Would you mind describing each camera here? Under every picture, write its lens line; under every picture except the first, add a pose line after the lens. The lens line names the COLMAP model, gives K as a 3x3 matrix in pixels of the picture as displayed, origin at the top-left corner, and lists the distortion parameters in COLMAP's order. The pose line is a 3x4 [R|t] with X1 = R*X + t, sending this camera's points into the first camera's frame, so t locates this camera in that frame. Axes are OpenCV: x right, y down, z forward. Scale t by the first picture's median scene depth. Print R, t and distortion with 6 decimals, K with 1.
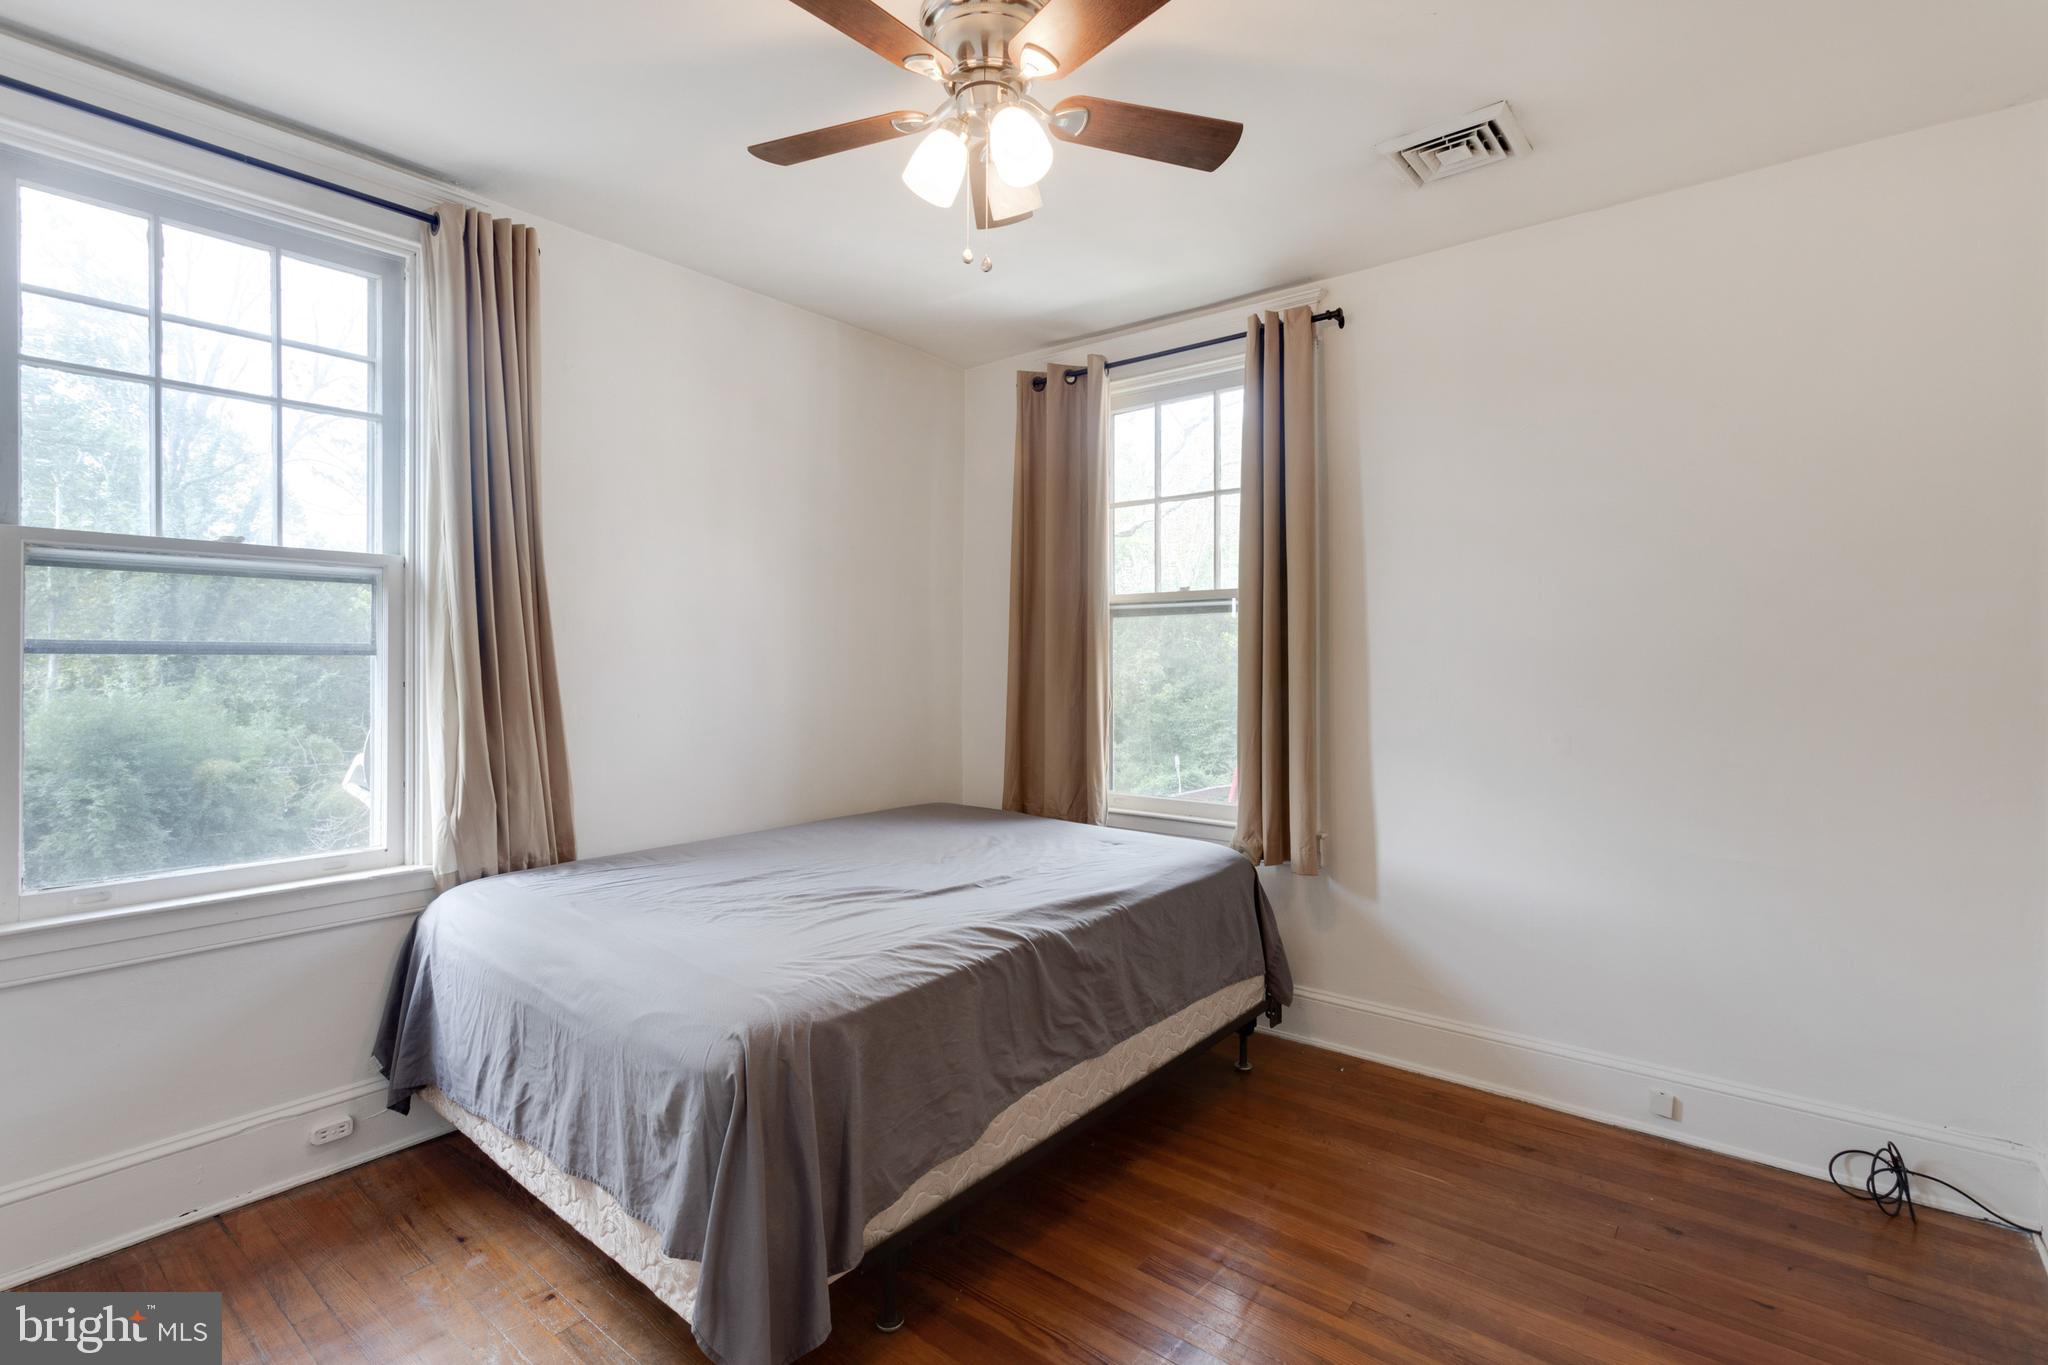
lens RADIAL K [[968.6, 0, 1015.2], [0, 968.6, 666.3], [0, 0, 1]] dist [-0.001585, -0.000192]
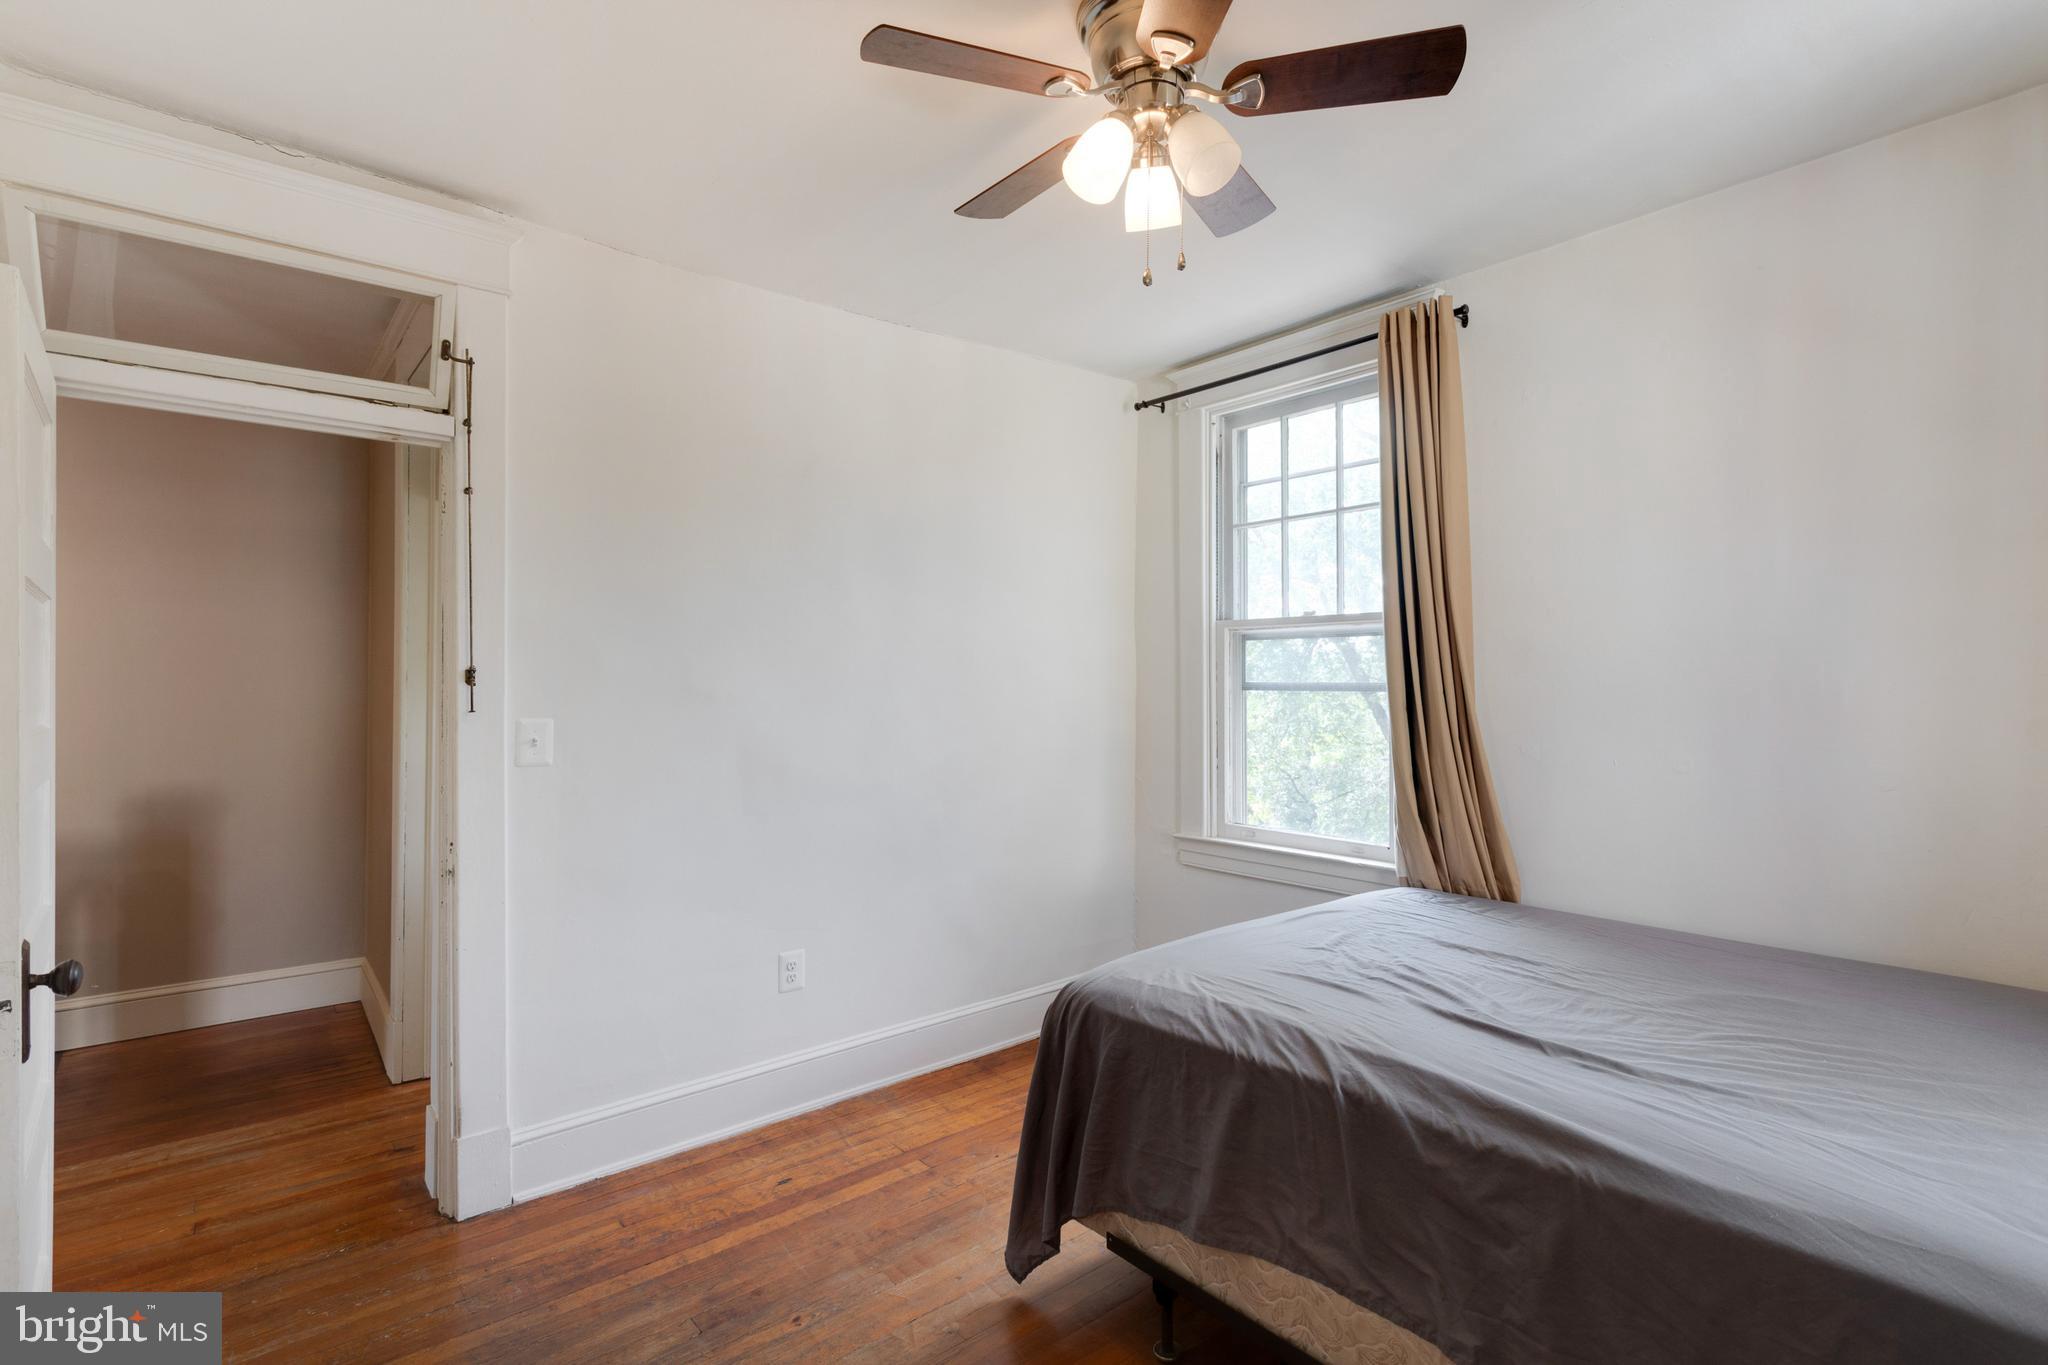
lens RADIAL K [[976.0, 0, 1020.4], [0, 976.0, 686.6], [0, 0, 1]] dist [0.000471, 0.000070]
pose [[-0.194463, -0.002199, -0.980907, 0.890287], [-0.005892, 0.999982, -0.001074, -0.018450], [0.980892, 0.005571, -0.194472, 1.028288]]
